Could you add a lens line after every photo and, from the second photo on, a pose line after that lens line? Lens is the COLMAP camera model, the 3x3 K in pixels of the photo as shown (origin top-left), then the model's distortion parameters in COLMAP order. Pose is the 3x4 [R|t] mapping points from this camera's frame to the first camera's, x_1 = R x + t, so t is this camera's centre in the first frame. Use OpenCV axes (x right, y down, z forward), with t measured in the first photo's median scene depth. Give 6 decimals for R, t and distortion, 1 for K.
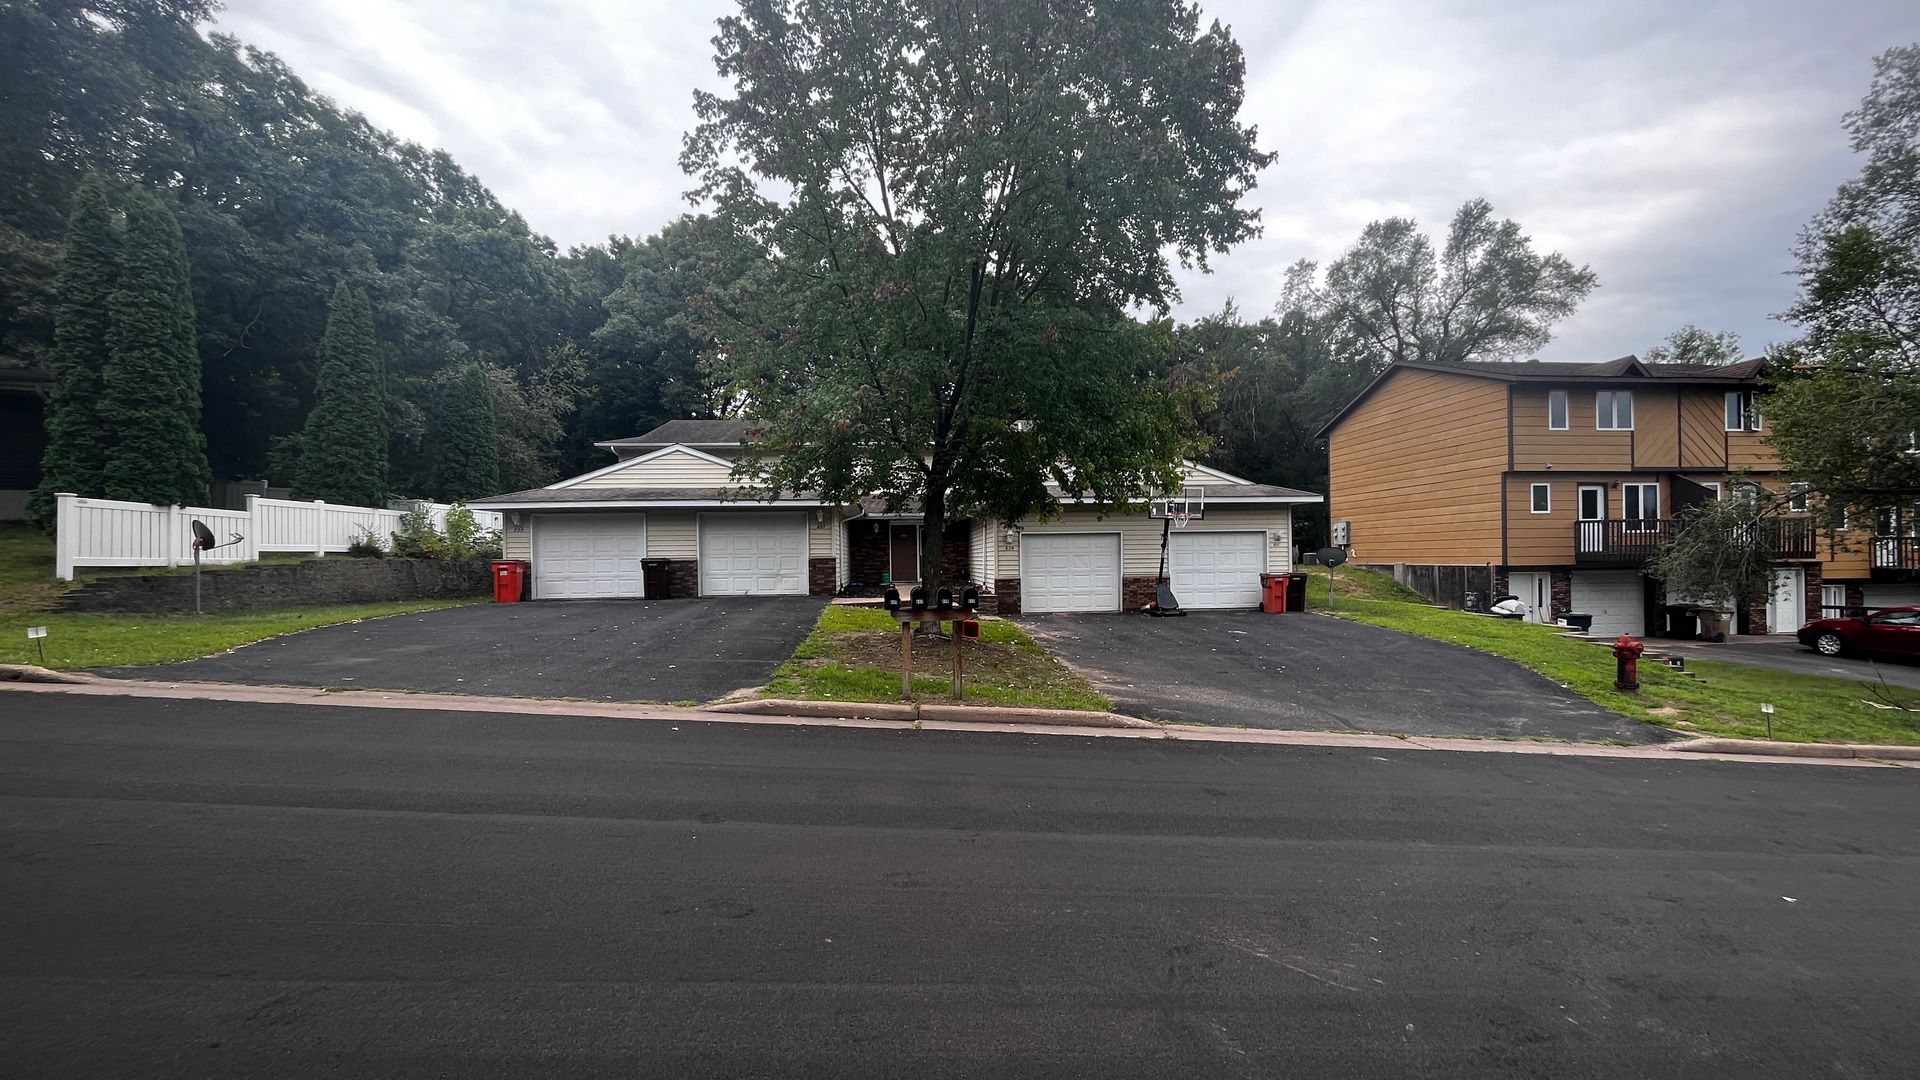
lens RADIAL K [[769.8, 0, 961.3], [0, 769.8, 542.2], [0, 0, 1]] dist [-0.003446, -0.000091]
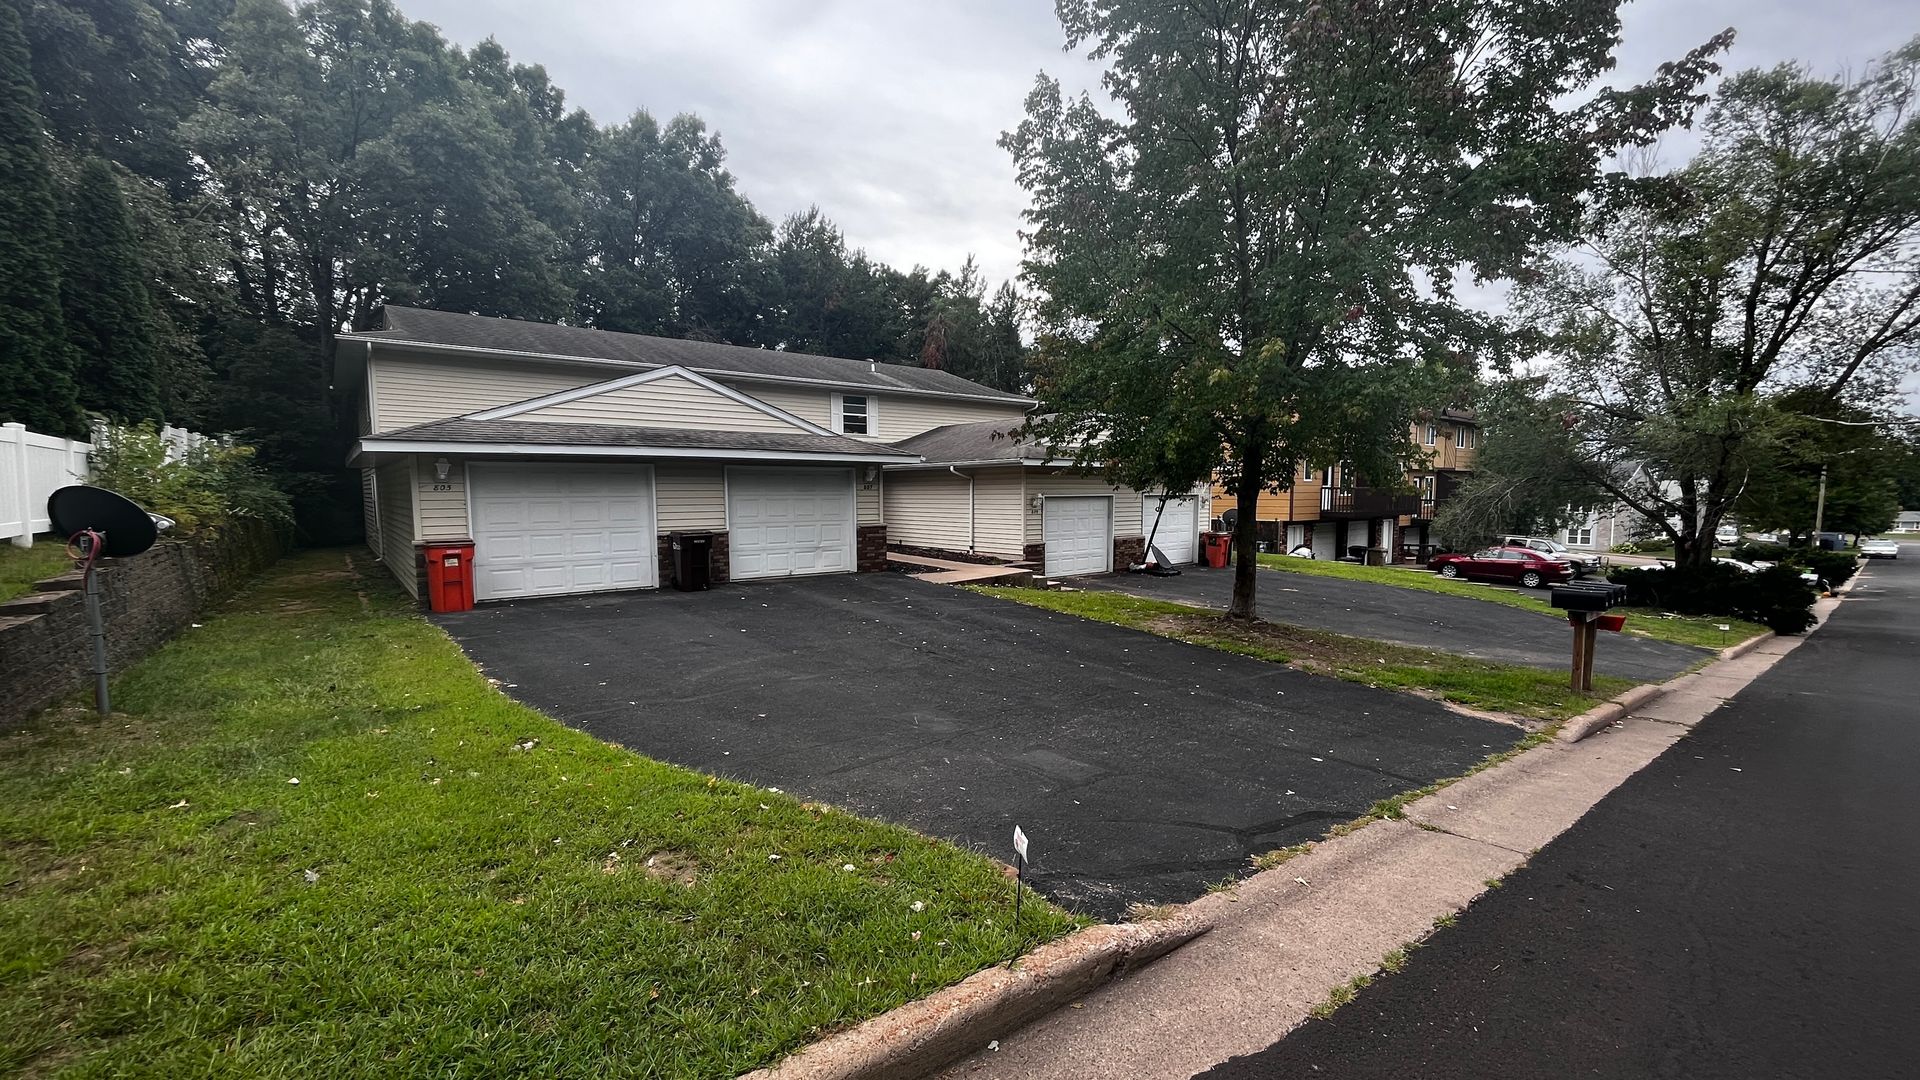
lens RADIAL K [[769.8, 0, 960.2], [0, 769.8, 546.7], [0, 0, 1]] dist [-0.003446, -0.000091]
pose [[0.826102, -0.030748, 0.562681, -0.564622], [-0.019007, 0.996422, 0.082355, -0.026725], [-0.563200, -0.078729, 0.822562, 0.273701]]
